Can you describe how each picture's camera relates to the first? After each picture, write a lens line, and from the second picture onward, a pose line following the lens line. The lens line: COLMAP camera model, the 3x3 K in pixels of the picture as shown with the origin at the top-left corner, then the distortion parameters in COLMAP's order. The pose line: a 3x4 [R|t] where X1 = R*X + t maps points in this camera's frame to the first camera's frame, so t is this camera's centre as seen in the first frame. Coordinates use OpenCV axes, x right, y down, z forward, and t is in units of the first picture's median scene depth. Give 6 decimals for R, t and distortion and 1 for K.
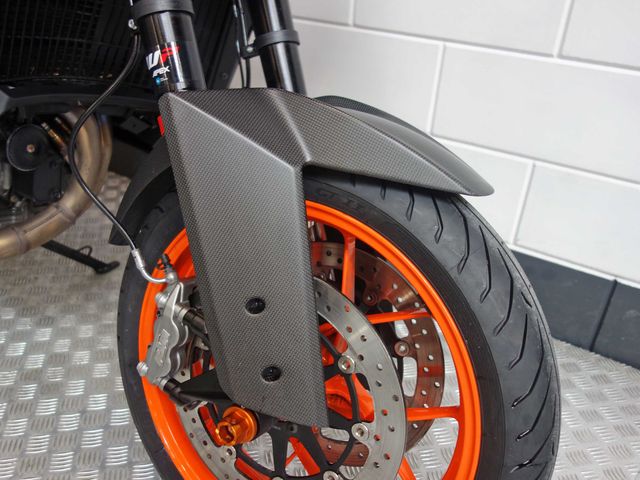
lens RADIAL K [[570.8, 0, 320.0], [0, 570.8, 240.0], [0, 0, 1]] dist [-0.007123, 0.001147]
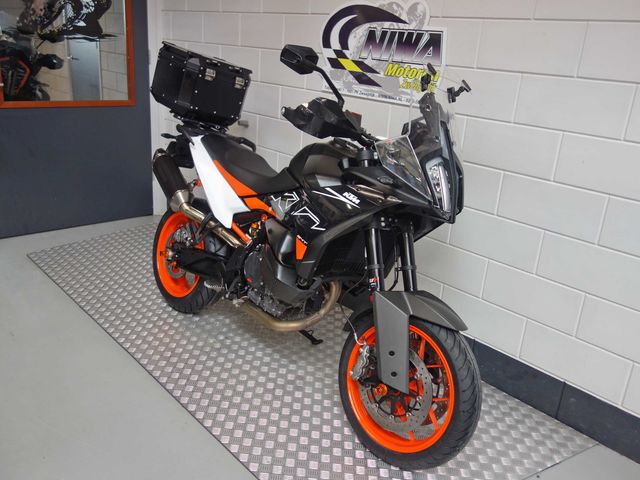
lens RADIAL K [[570.8, 0, 320.0], [0, 570.8, 240.0], [0, 0, 1]] dist [-0.007123, 0.001147]
pose [[0.965222, 0.097712, -0.242486, 0.205018], [-0.141223, 0.975431, -0.169084, 0.076220], [0.220007, 0.197448, 0.955307, -2.168139]]
